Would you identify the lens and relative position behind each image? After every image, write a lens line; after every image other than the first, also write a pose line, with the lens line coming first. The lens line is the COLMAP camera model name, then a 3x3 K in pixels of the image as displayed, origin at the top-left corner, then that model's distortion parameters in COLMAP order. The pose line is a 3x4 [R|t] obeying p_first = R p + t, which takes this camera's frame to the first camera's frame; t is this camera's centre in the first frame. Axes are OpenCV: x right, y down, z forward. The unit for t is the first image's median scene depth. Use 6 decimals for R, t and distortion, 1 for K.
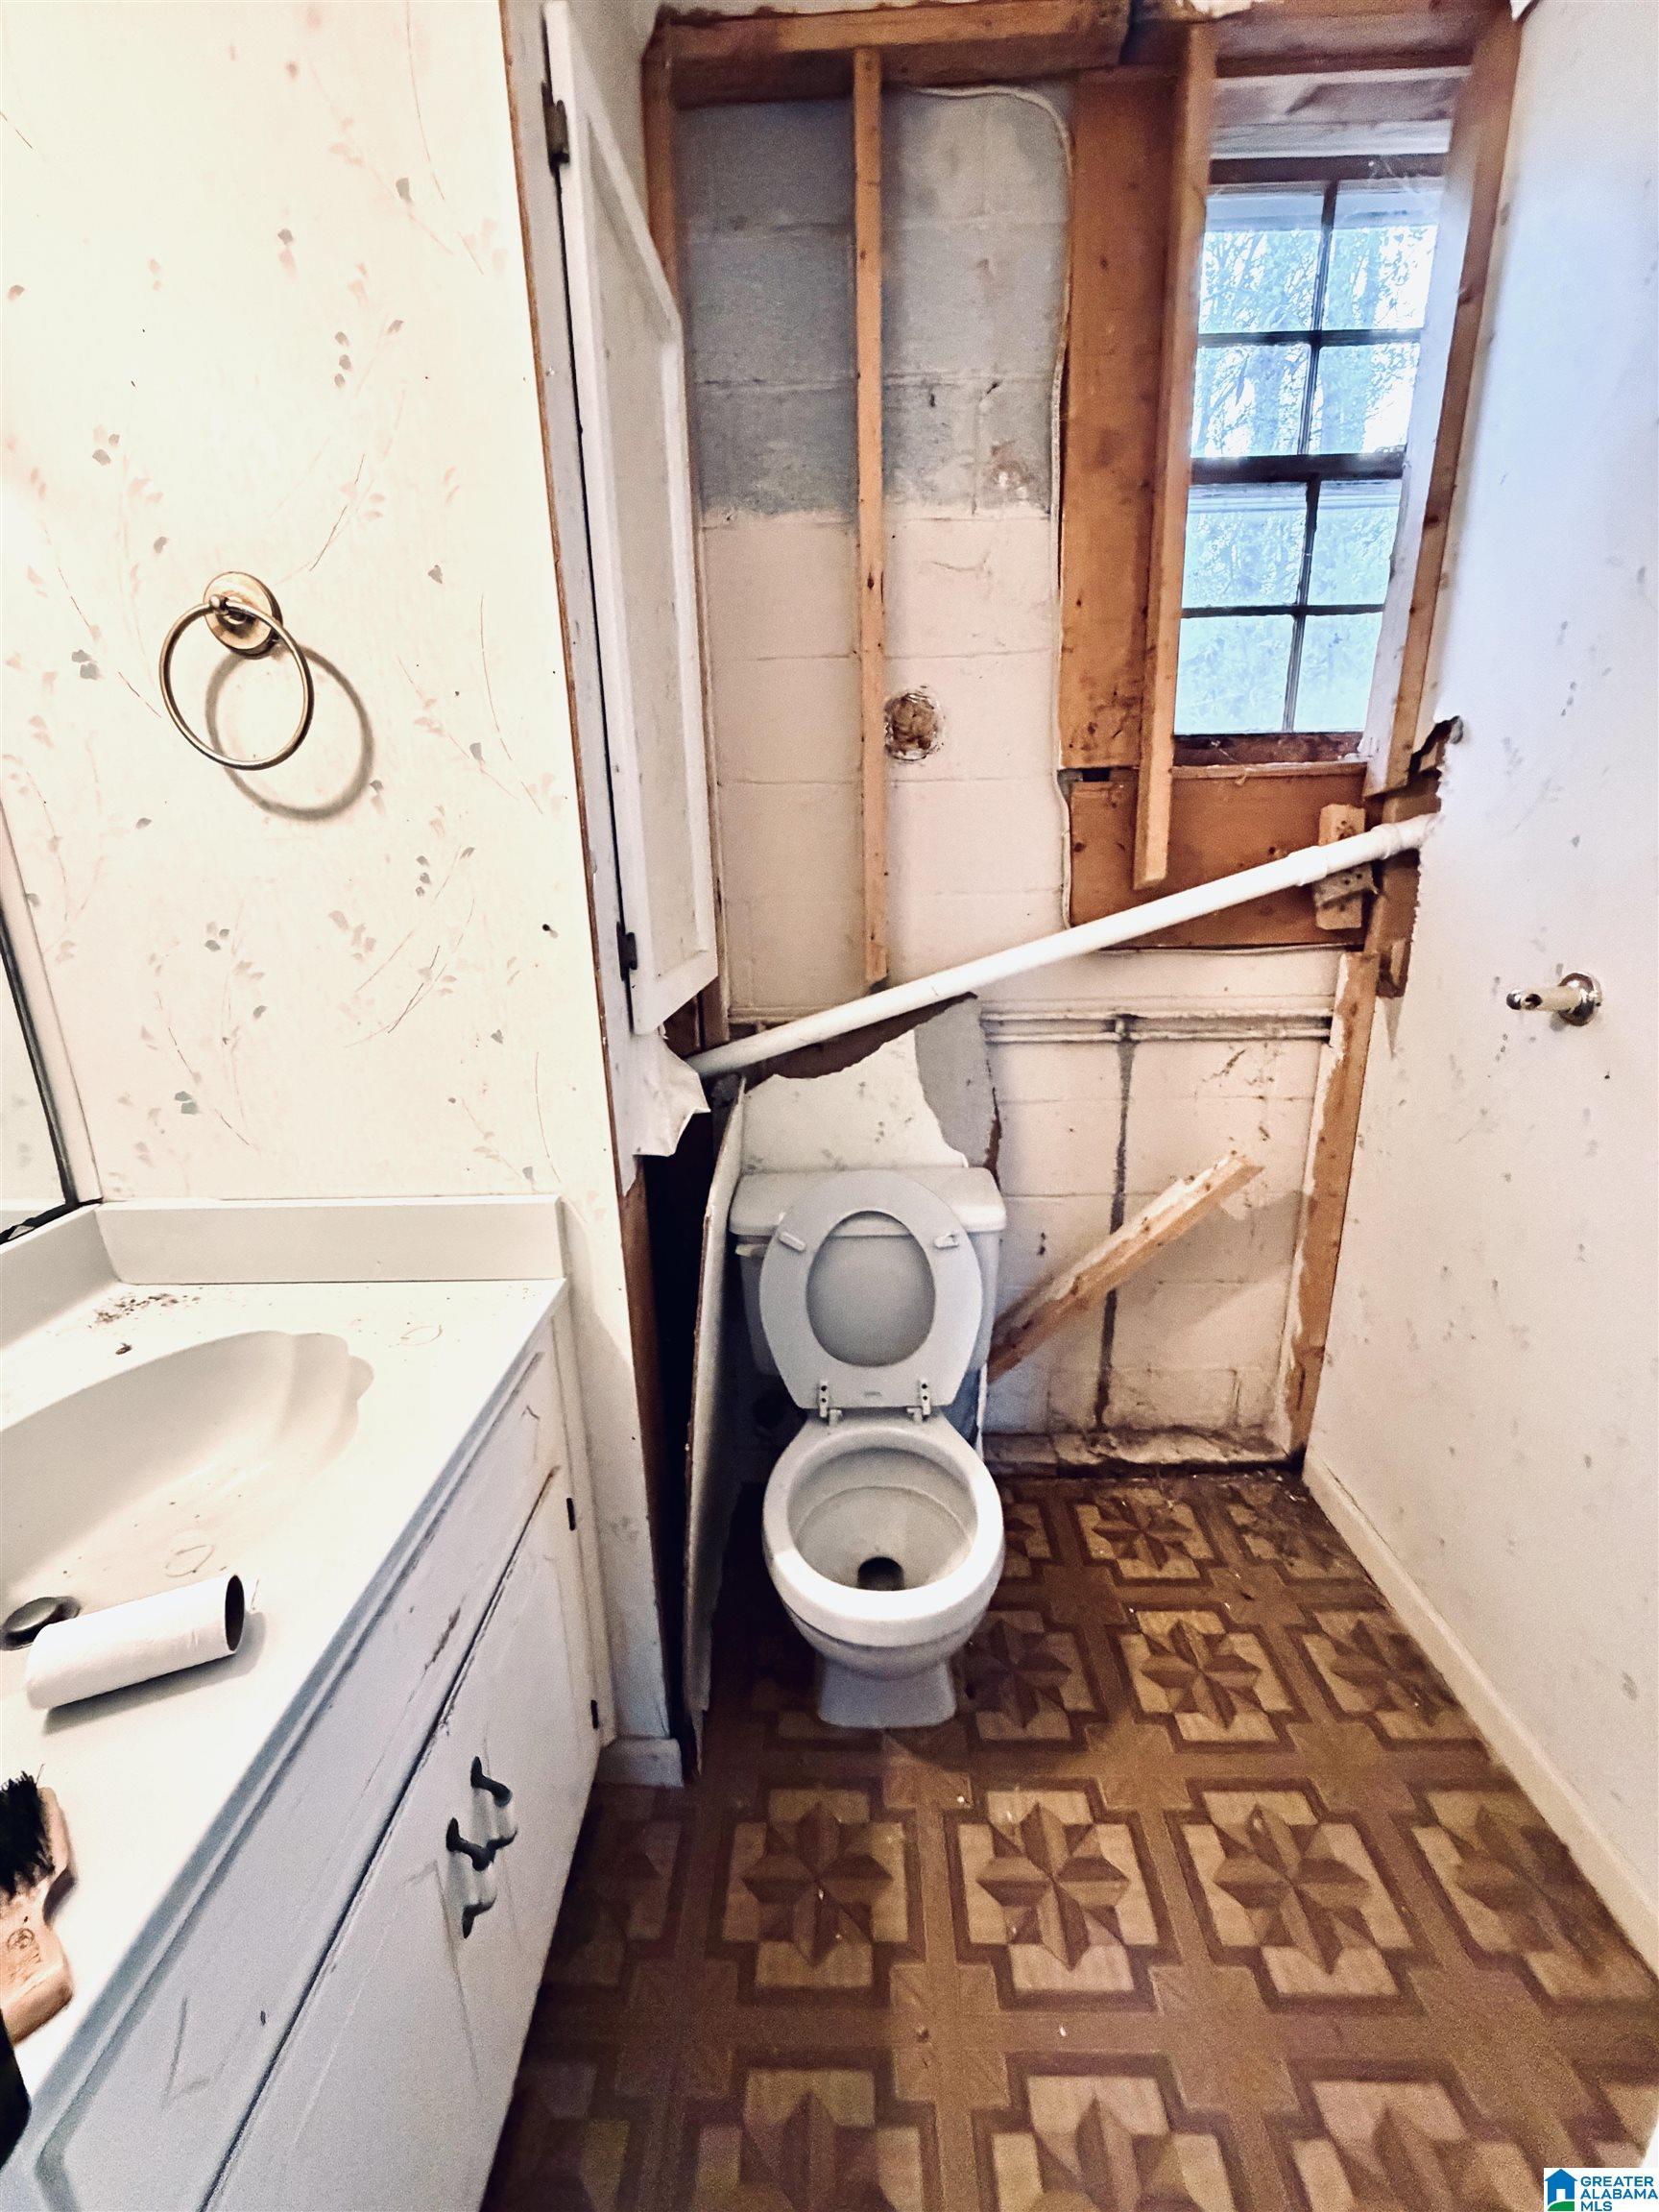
lens RADIAL K [[896.8, 0, 842.1], [0, 896.8, 1112.4], [0, 0, 1]] dist [-0.000753, -0.000027]
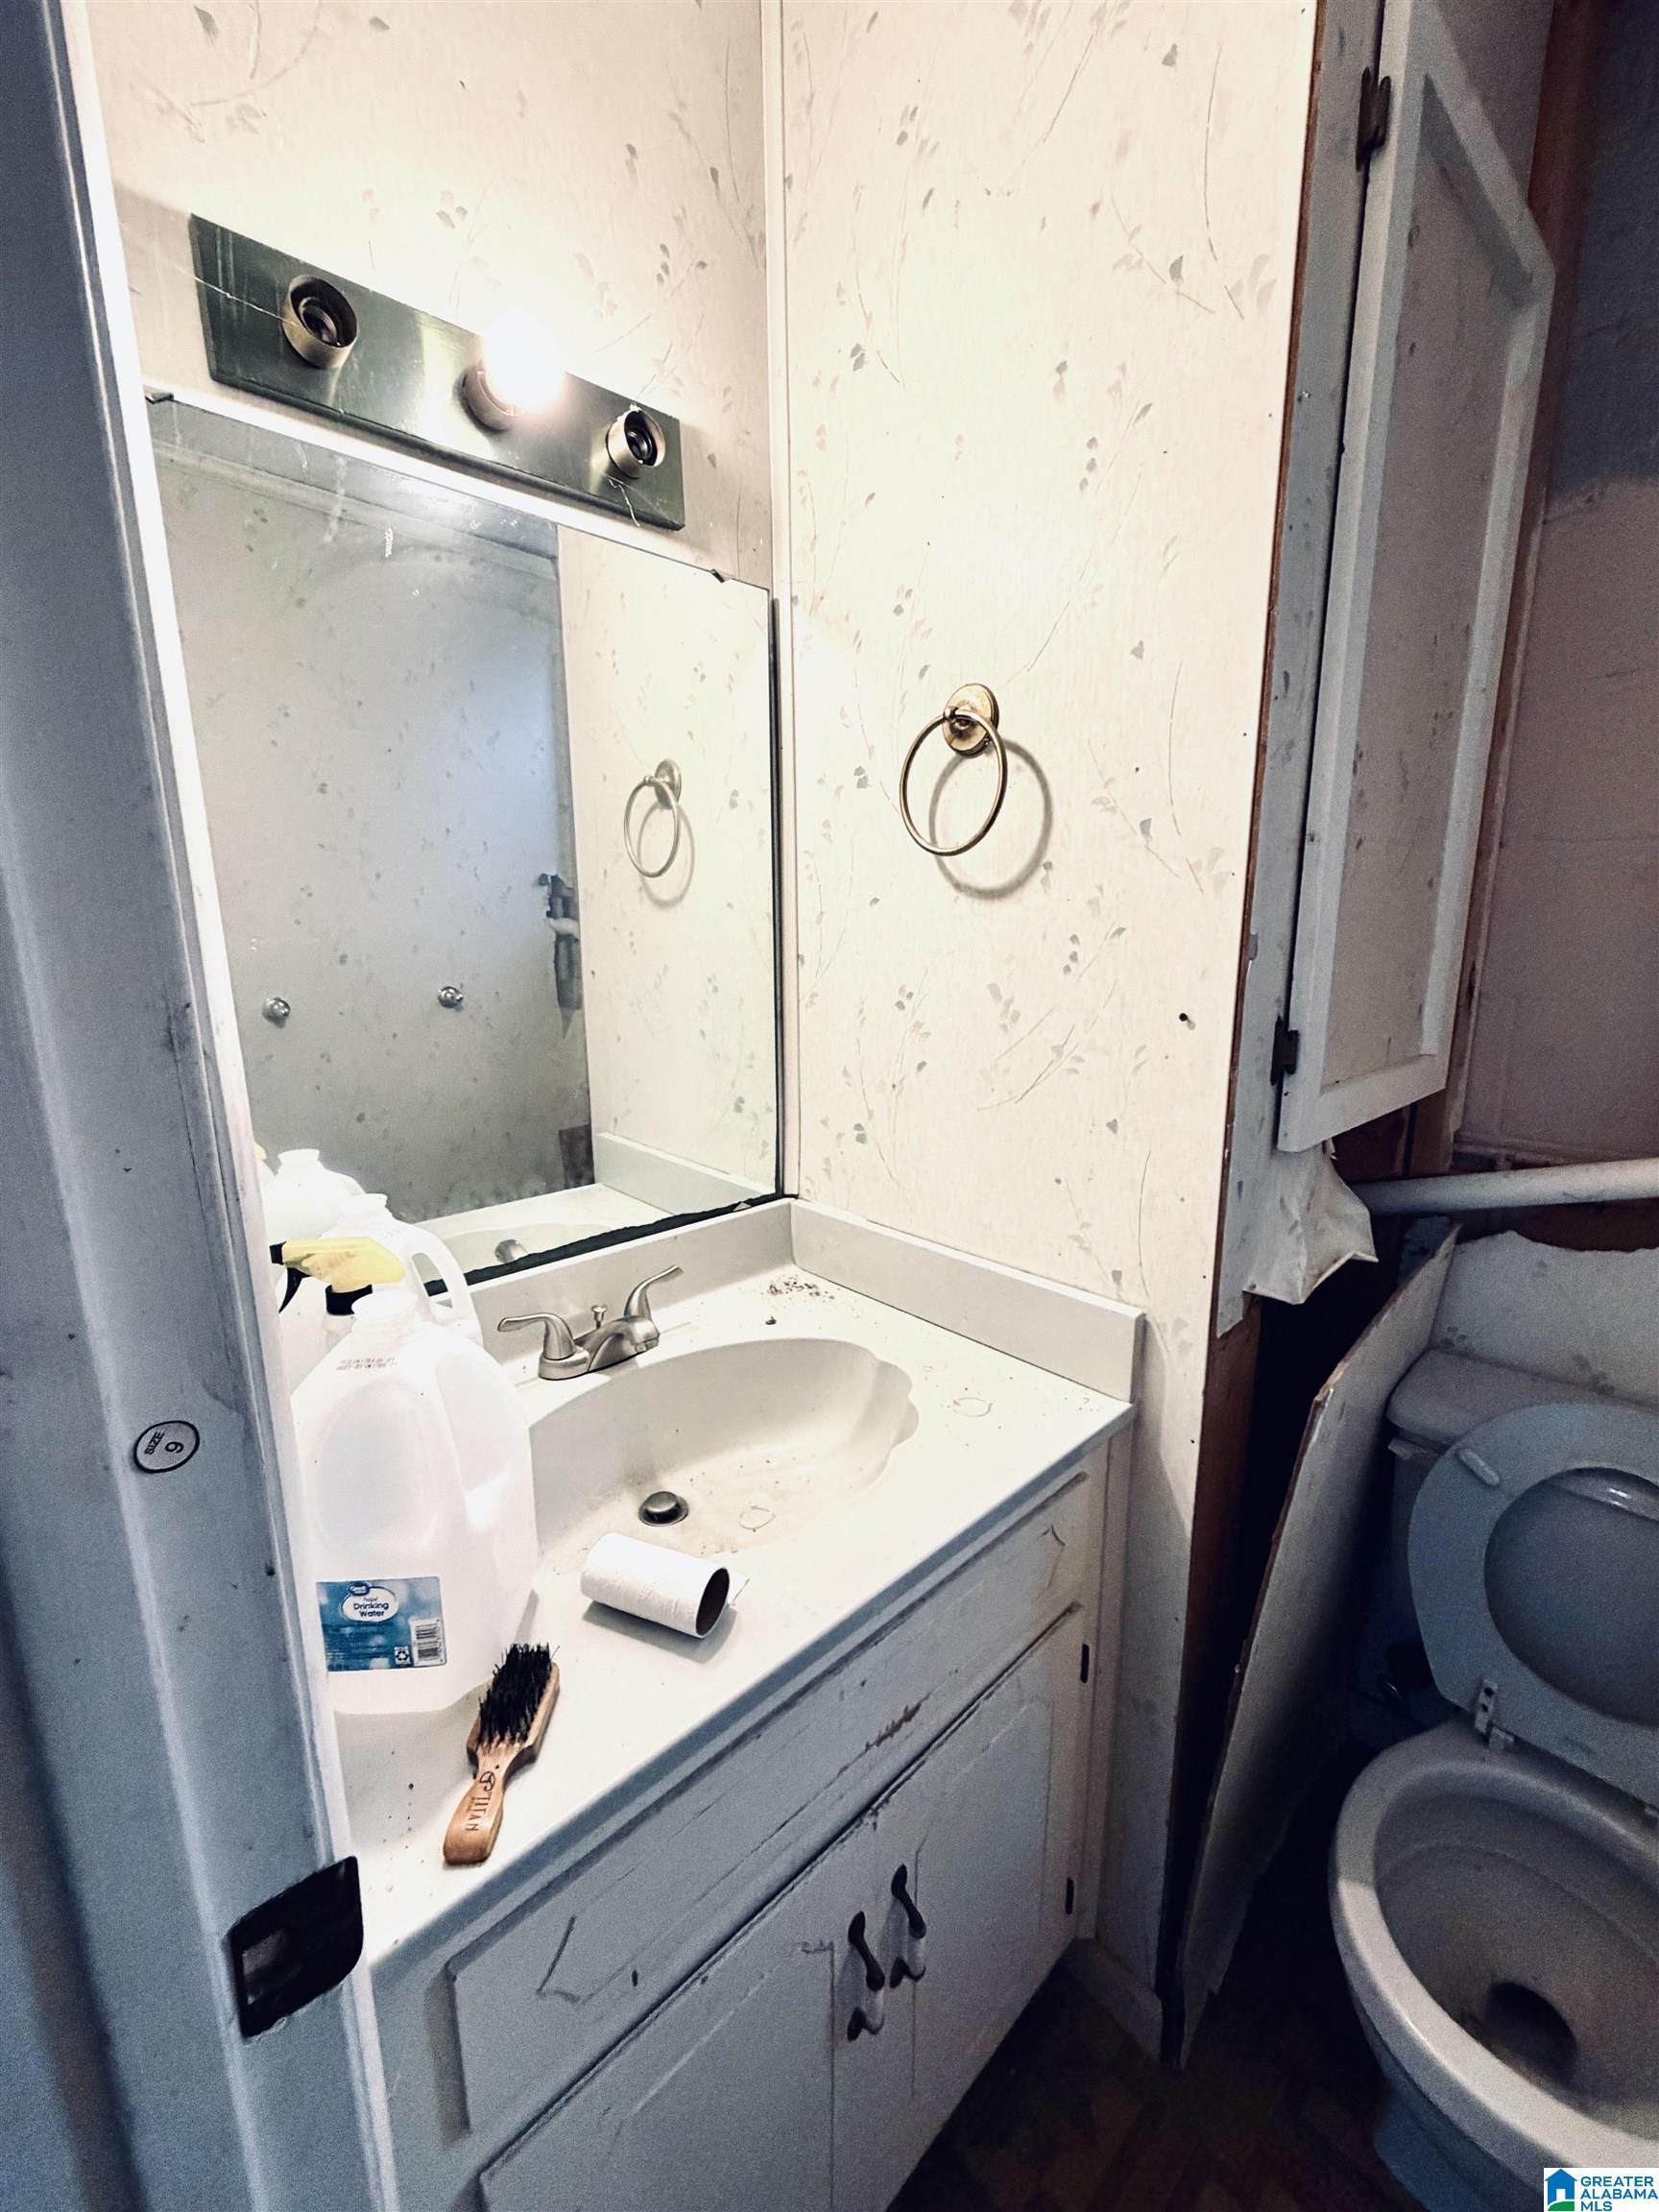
lens RADIAL K [[896.8, 0, 818.2], [0, 896.8, 1105.7], [0, 0, 1]] dist [-0.000753, -0.000027]
pose [[0.687378, 0.161494, -0.708118, 0.061210], [-0.213721, 0.976775, 0.015303, -0.053764], [0.694143, 0.140821, 0.705929, 0.126628]]
